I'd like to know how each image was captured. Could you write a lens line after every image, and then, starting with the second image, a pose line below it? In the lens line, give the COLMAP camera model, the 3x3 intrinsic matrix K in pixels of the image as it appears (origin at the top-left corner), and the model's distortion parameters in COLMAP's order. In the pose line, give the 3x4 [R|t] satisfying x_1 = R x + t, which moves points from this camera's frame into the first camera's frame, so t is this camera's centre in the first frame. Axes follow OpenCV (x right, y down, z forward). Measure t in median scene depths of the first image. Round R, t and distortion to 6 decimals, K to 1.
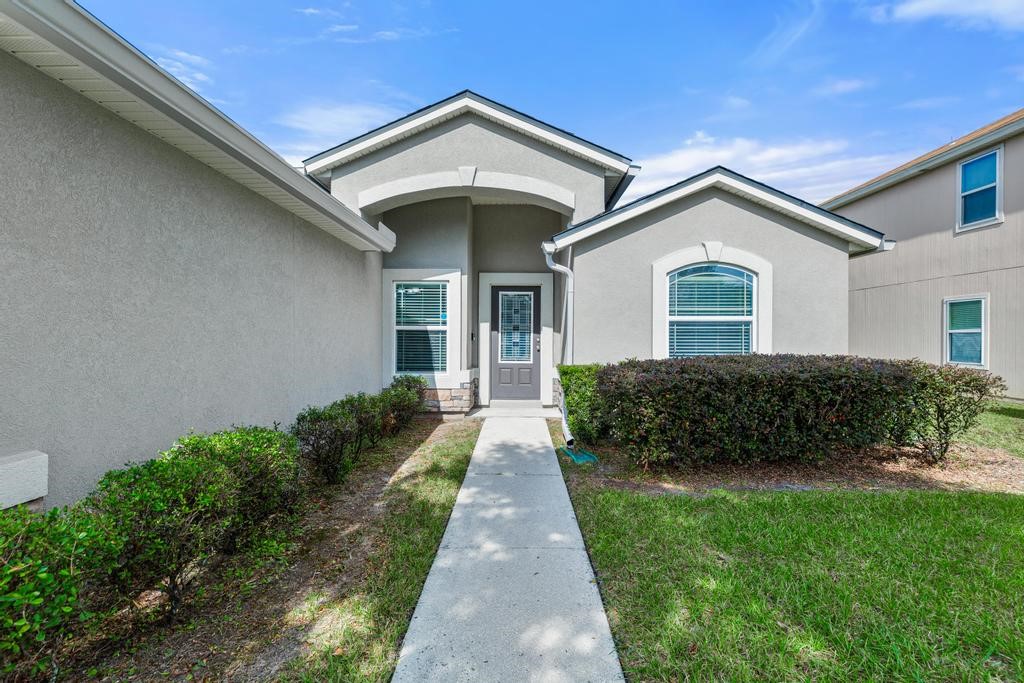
lens RADIAL K [[486.1, 0, 507.5], [0, 486.1, 337.5], [0, 0, 1]] dist [0.014420, -0.000136]
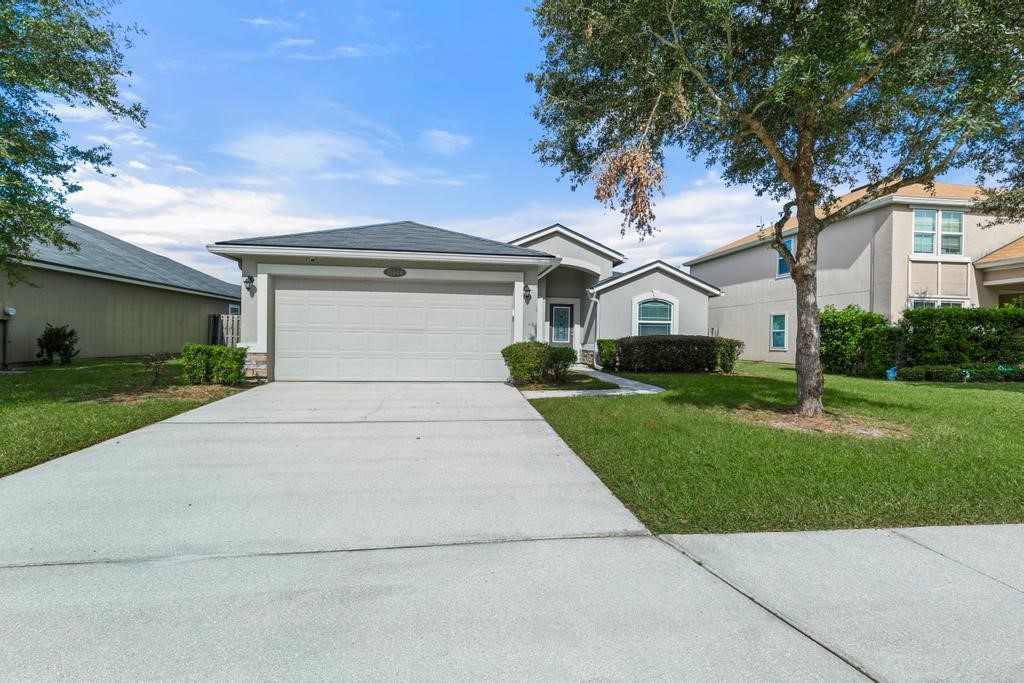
lens RADIAL K [[486.1, 0, 508.7], [0, 486.1, 345.7], [0, 0, 1]] dist [0.014420, -0.000136]
pose [[0.992011, 0.012368, 0.125545, -0.593916], [-0.014240, 0.999800, 0.014024, 0.055163], [-0.125346, -0.015700, 0.991989, -1.287771]]
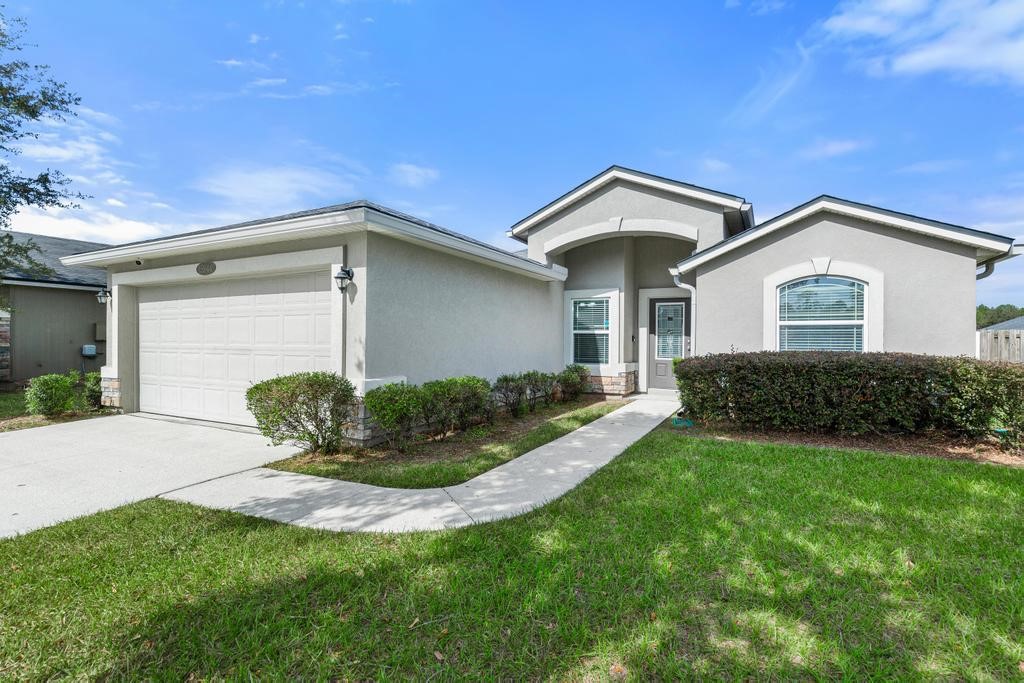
lens RADIAL K [[486.1, 0, 501.3], [0, 486.1, 344.7], [0, 0, 1]] dist [0.014420, -0.000136]
pose [[0.886912, 0.006889, -0.461887, 0.275363], [-0.004538, 0.999970, 0.006200, 0.010468], [0.461916, -0.003403, 0.886917, -0.404570]]
